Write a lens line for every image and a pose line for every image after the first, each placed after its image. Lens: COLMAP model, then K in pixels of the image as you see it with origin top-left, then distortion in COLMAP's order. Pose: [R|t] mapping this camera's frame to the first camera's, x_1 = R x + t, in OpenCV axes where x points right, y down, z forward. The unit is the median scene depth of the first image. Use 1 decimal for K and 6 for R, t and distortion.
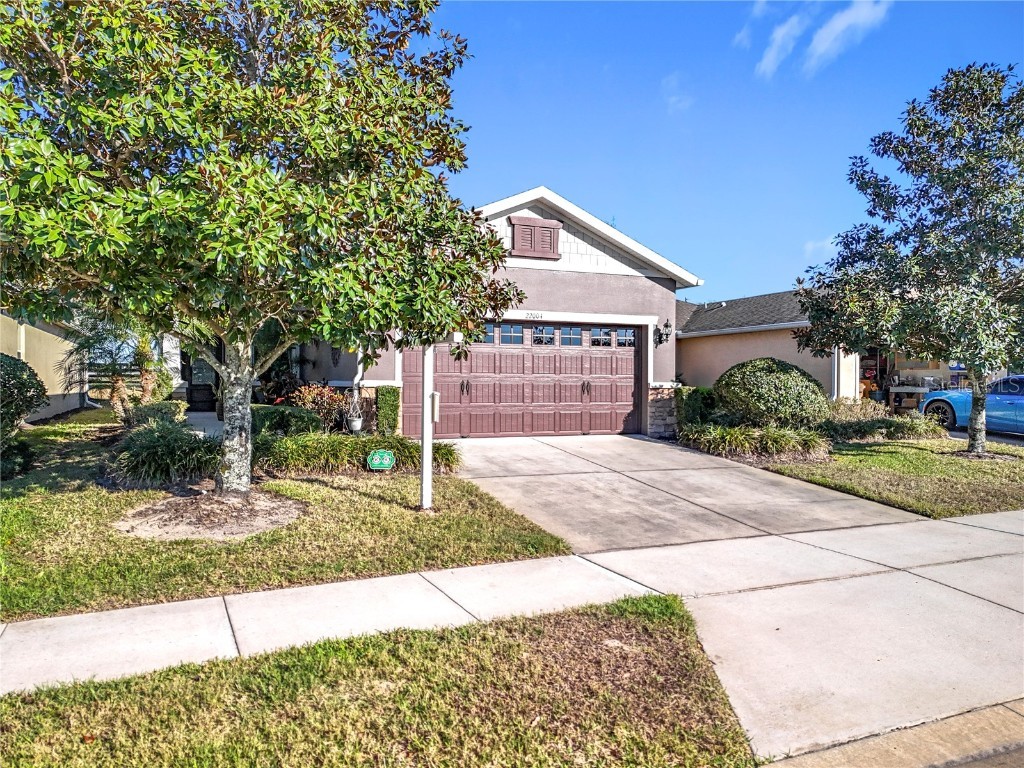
lens RADIAL K [[767.5, 0, 511.4], [0, 767.5, 384.1], [0, 0, 1]] dist [0.035492, -0.017137]
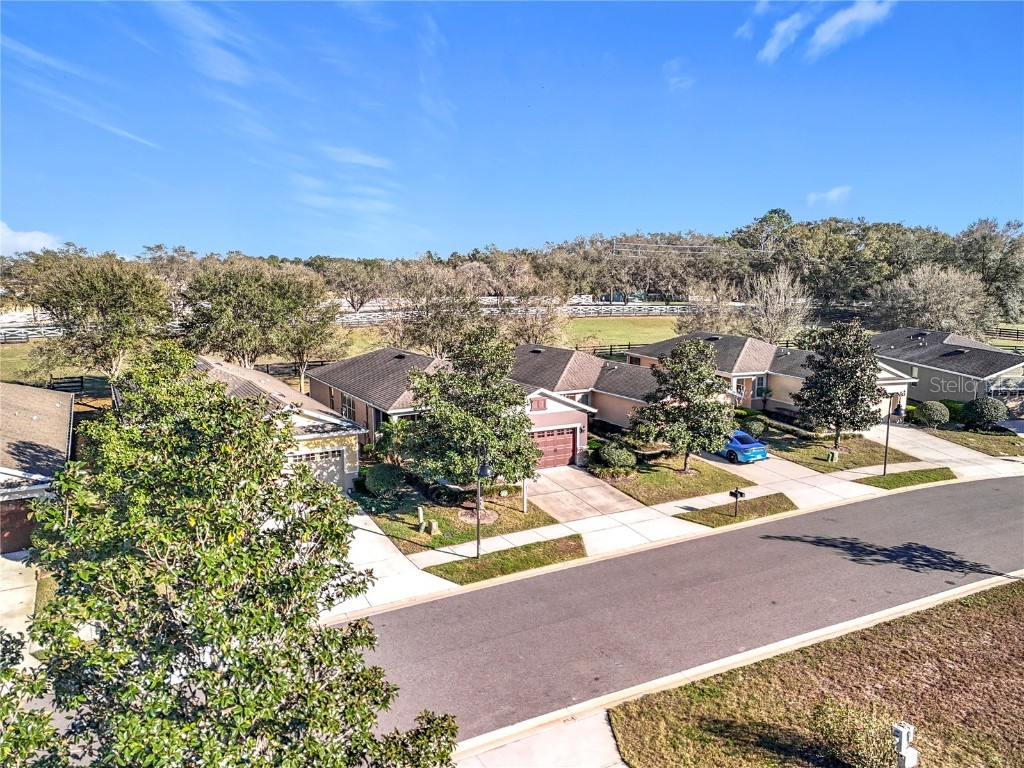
lens RADIAL K [[767.5, 0, 506.4], [0, 767.5, 386.5], [0, 0, 1]] dist [0.035492, -0.017137]
pose [[0.996949, -0.019670, 0.075533, -0.328845], [0.007830, 0.988046, 0.153959, -0.748122], [-0.077658, -0.152898, 0.985186, -1.955807]]
